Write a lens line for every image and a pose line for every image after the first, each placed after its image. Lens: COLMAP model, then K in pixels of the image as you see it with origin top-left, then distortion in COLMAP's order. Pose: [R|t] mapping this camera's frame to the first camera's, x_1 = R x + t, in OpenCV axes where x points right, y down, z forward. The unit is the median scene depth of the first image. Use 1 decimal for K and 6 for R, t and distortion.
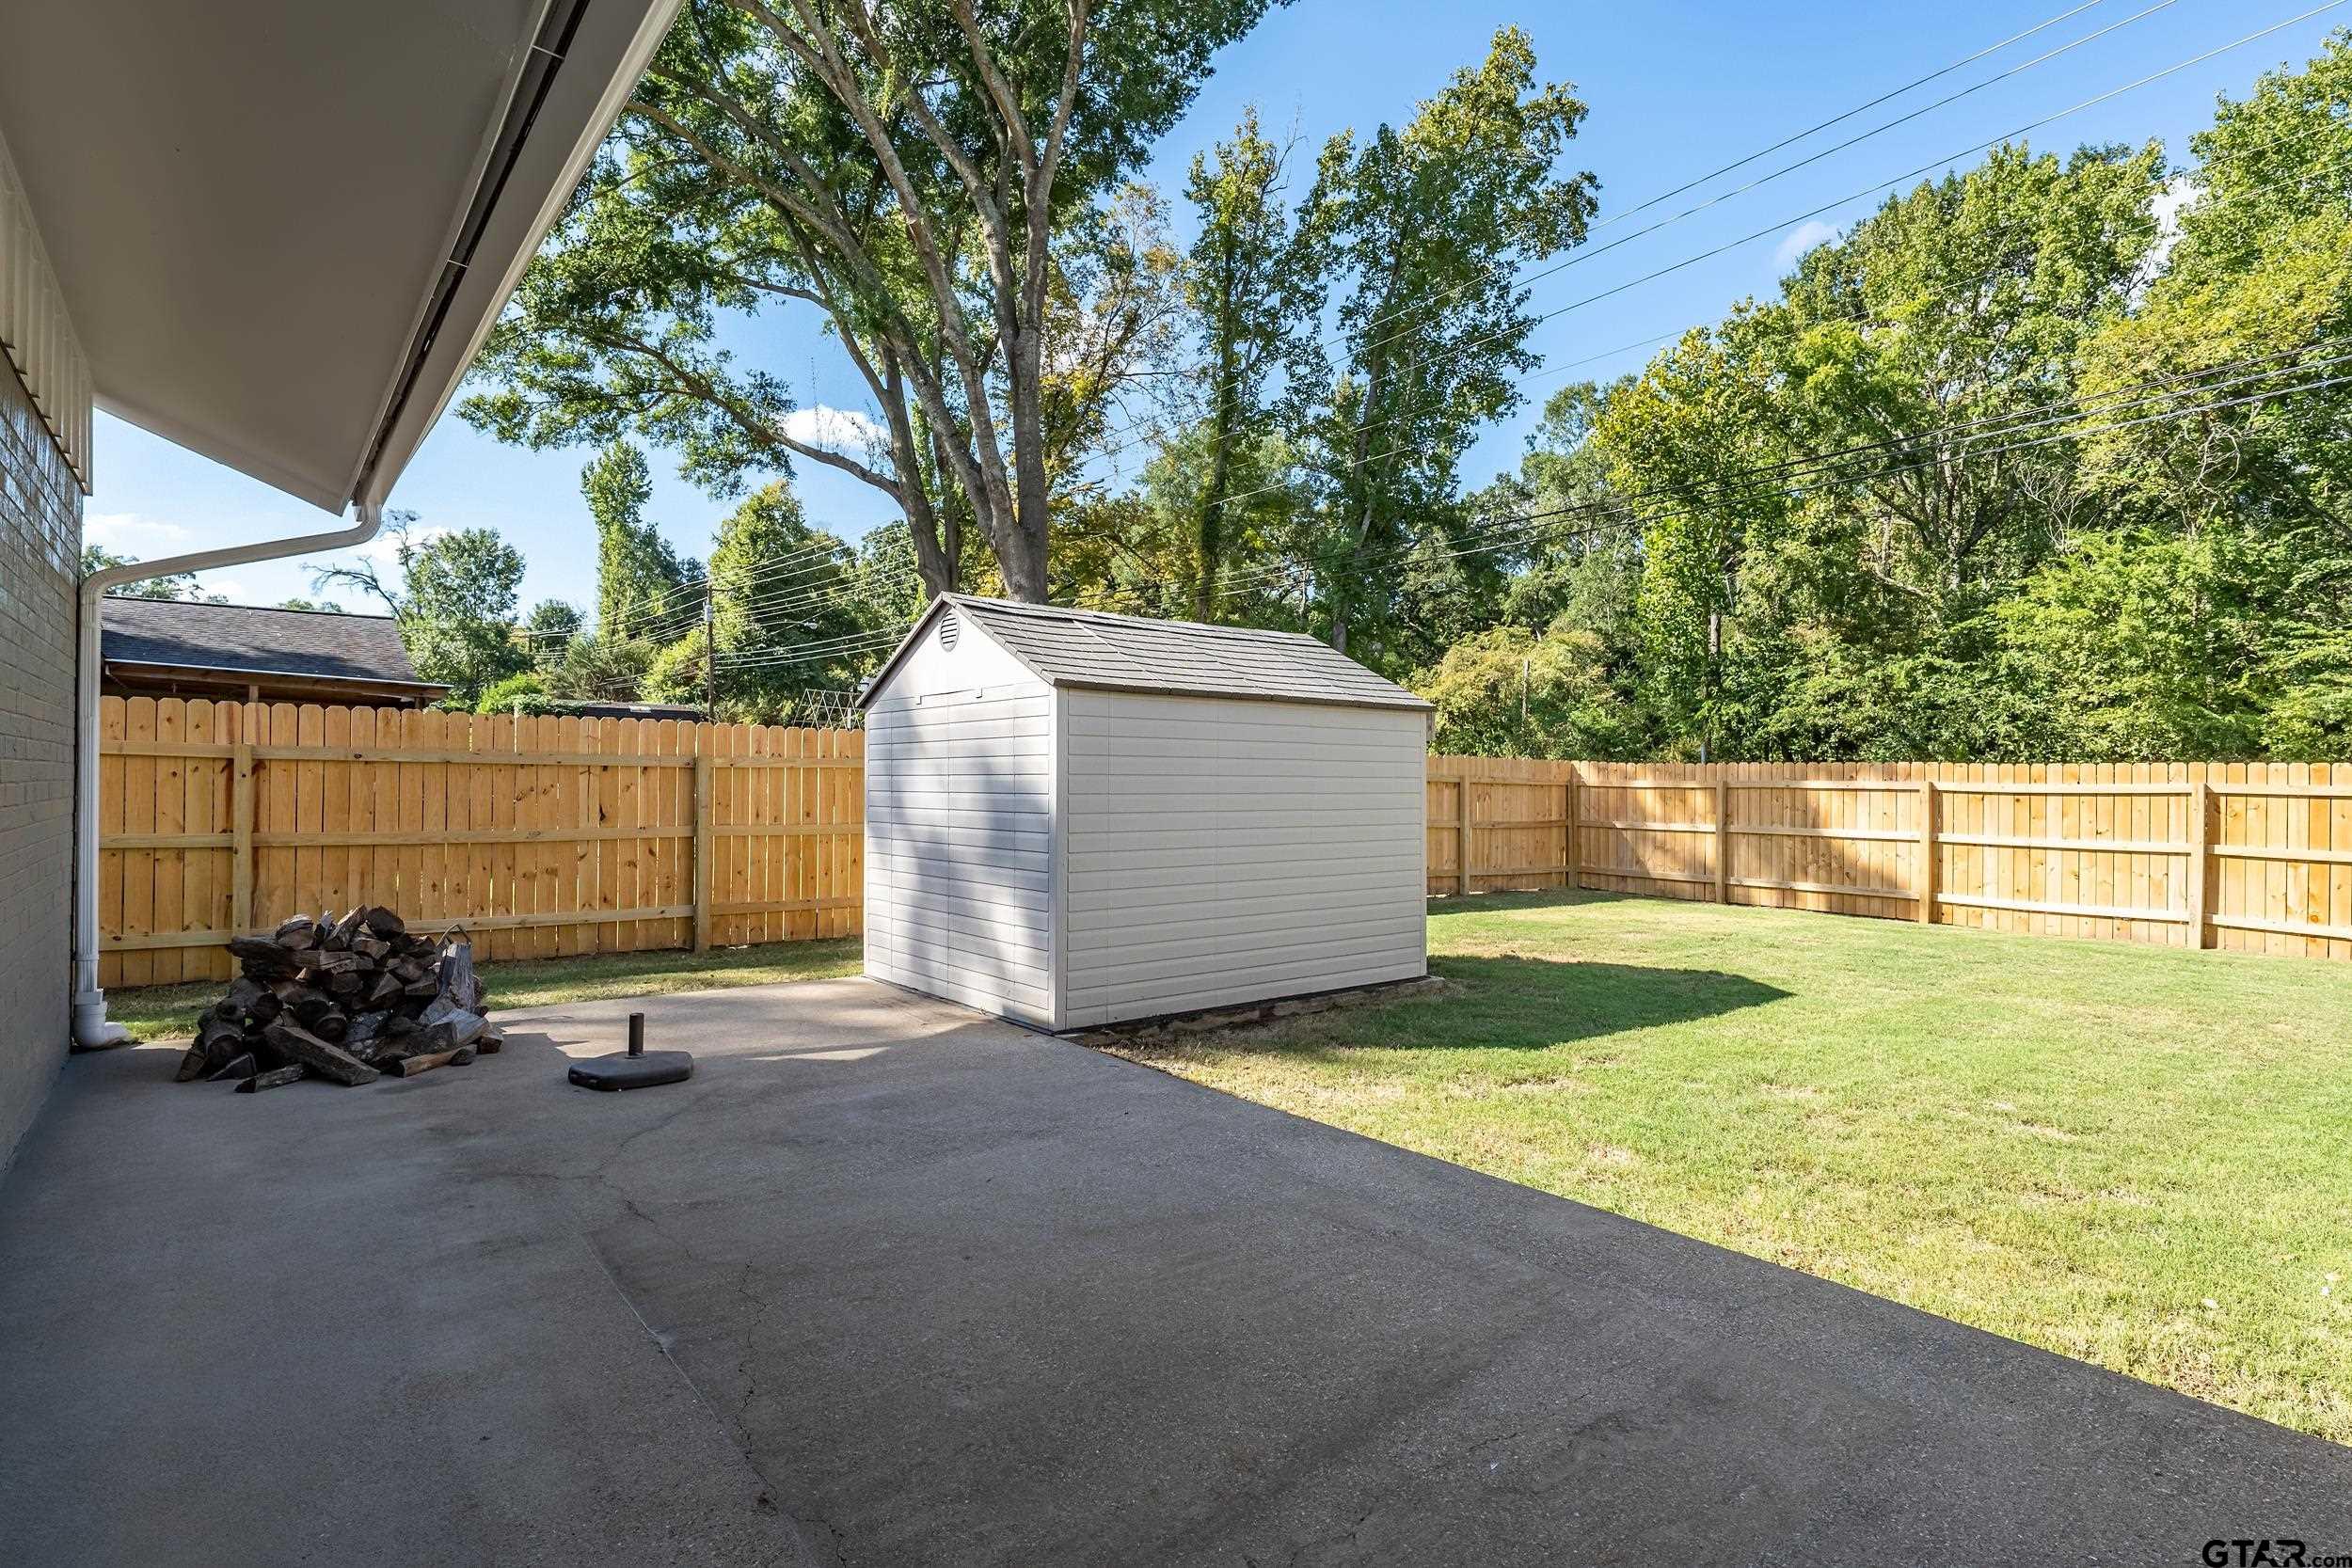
lens RADIAL K [[1195.3, 0, 1180.6], [0, 1195.3, 783.0], [0, 0, 1]] dist [0.012562, 0.000538]
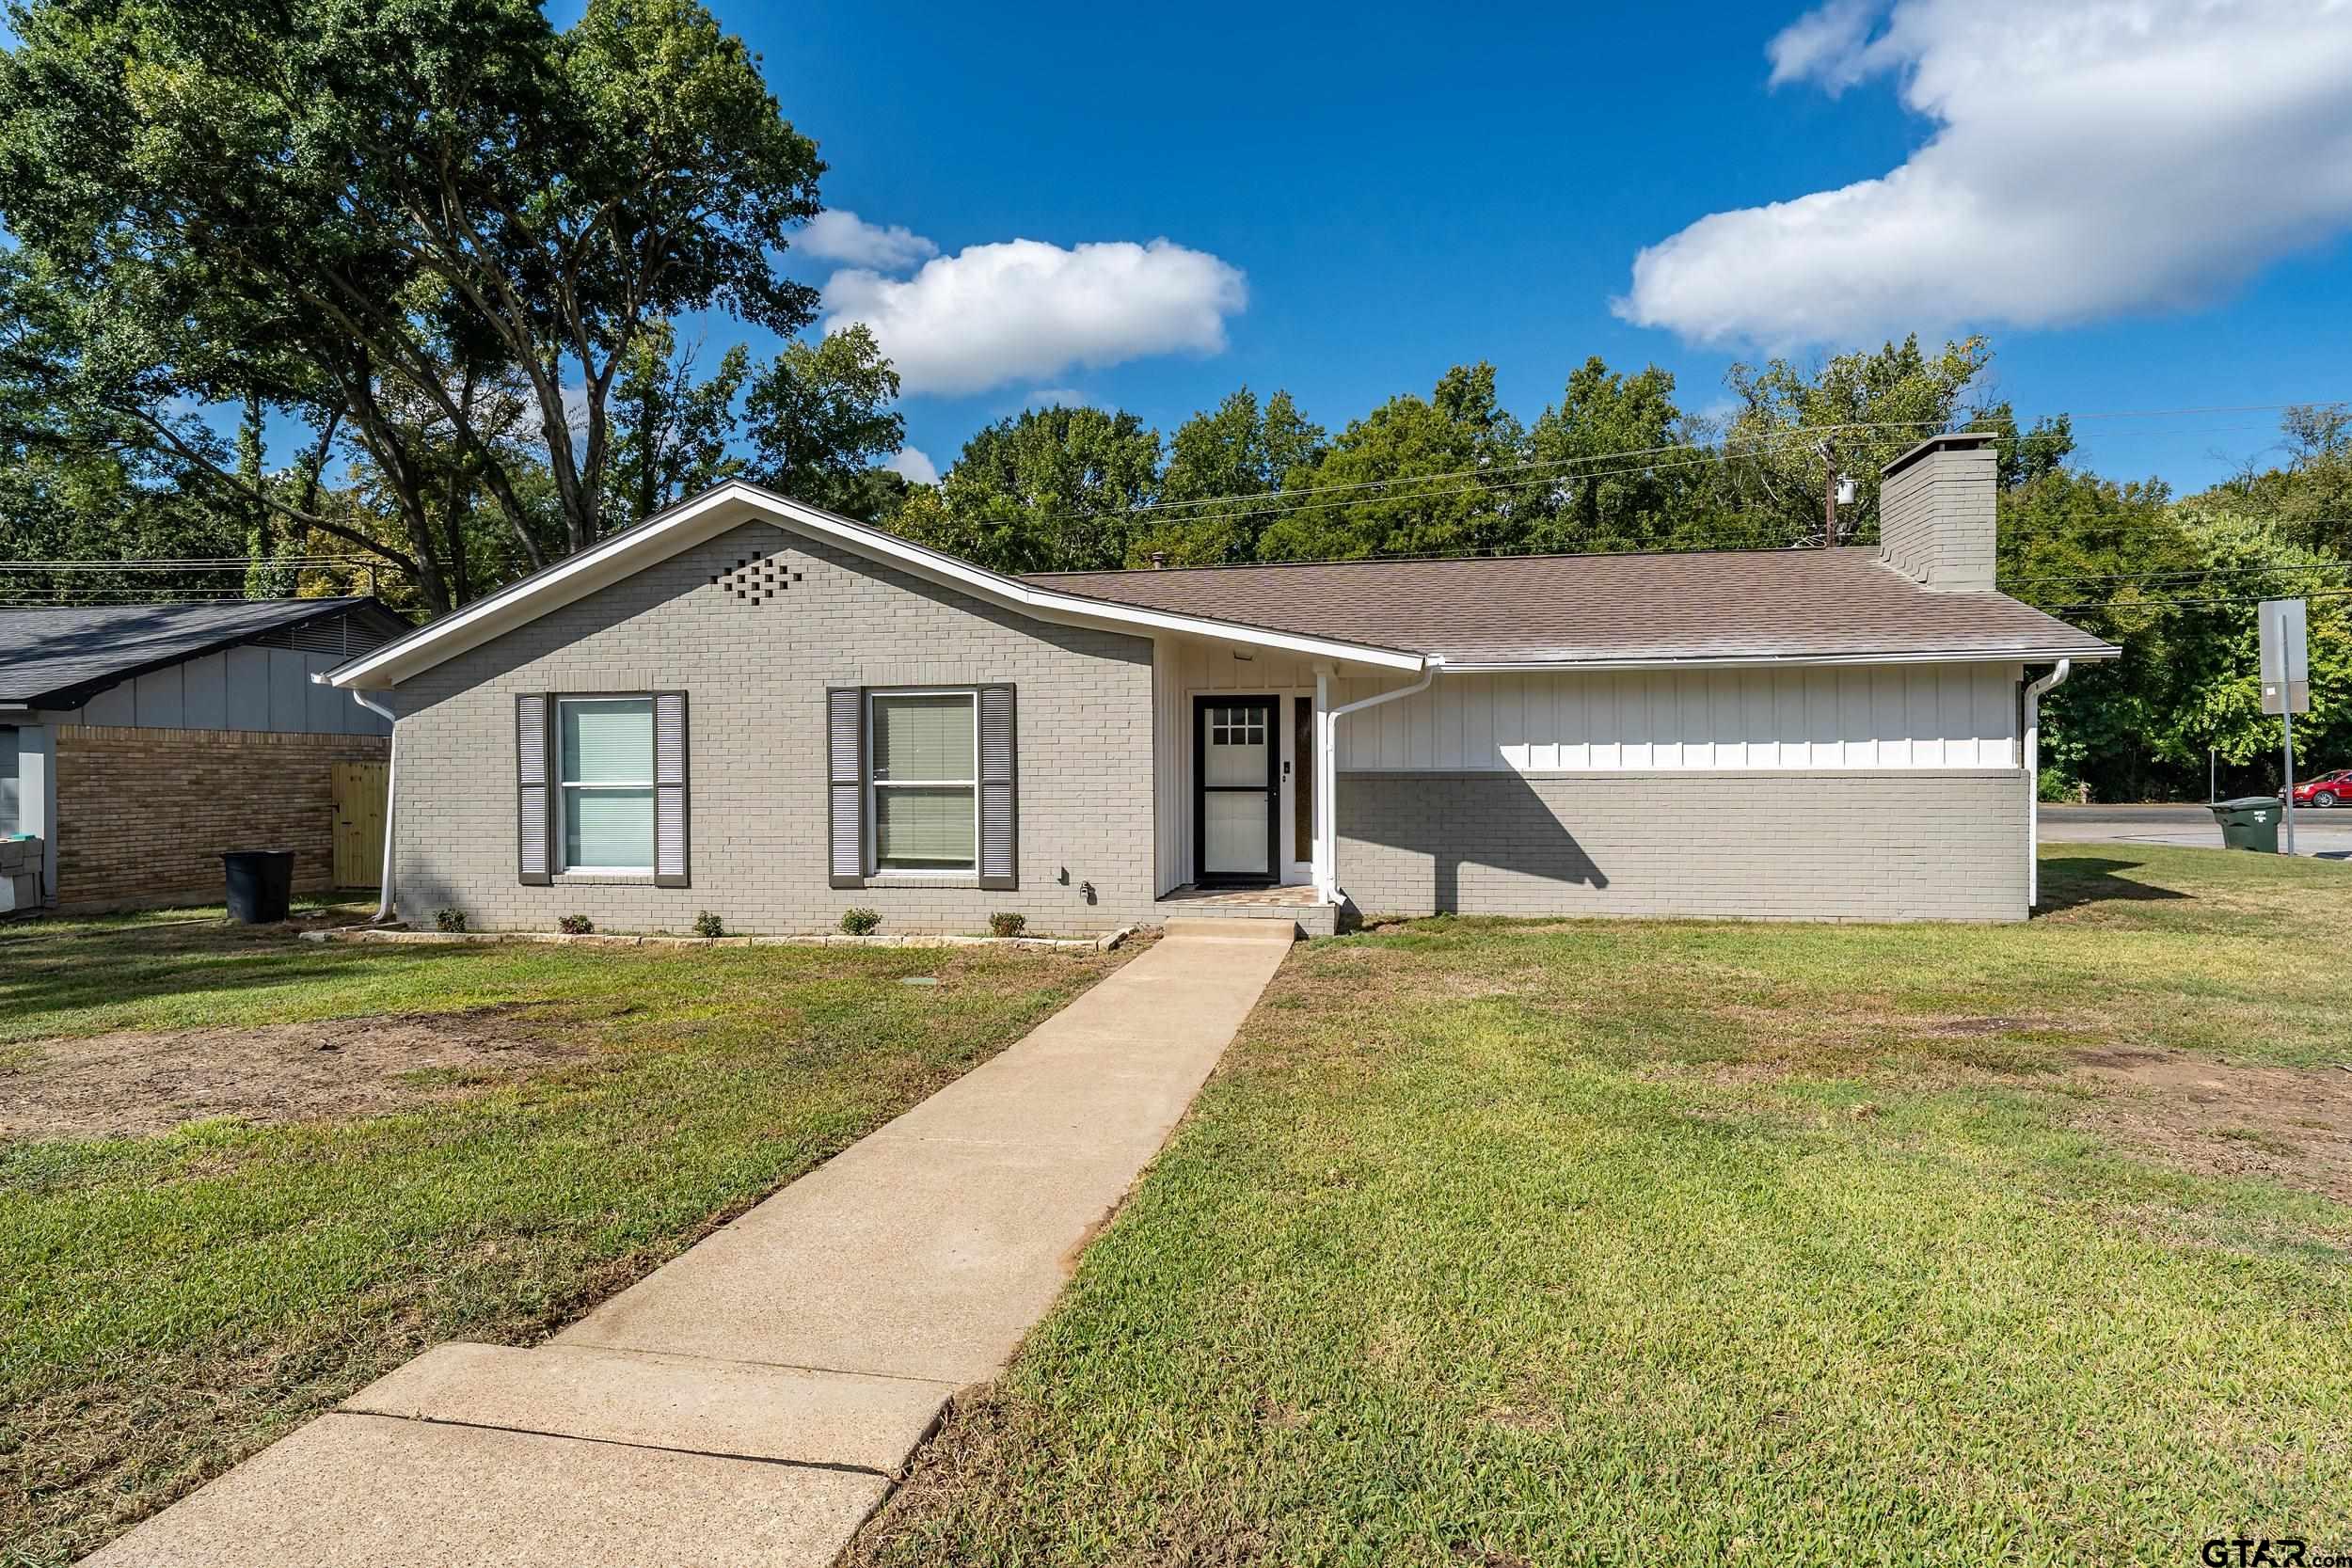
lens RADIAL K [[1195.3, 0, 1168.3], [0, 1195.3, 773.5], [0, 0, 1]] dist [0.012562, 0.000538]
pose [[0.760051, -0.012386, 0.649746, -0.376147], [0.013454, 0.999904, 0.003323, -0.014119], [-0.649724, 0.006216, 0.760144, -0.400608]]
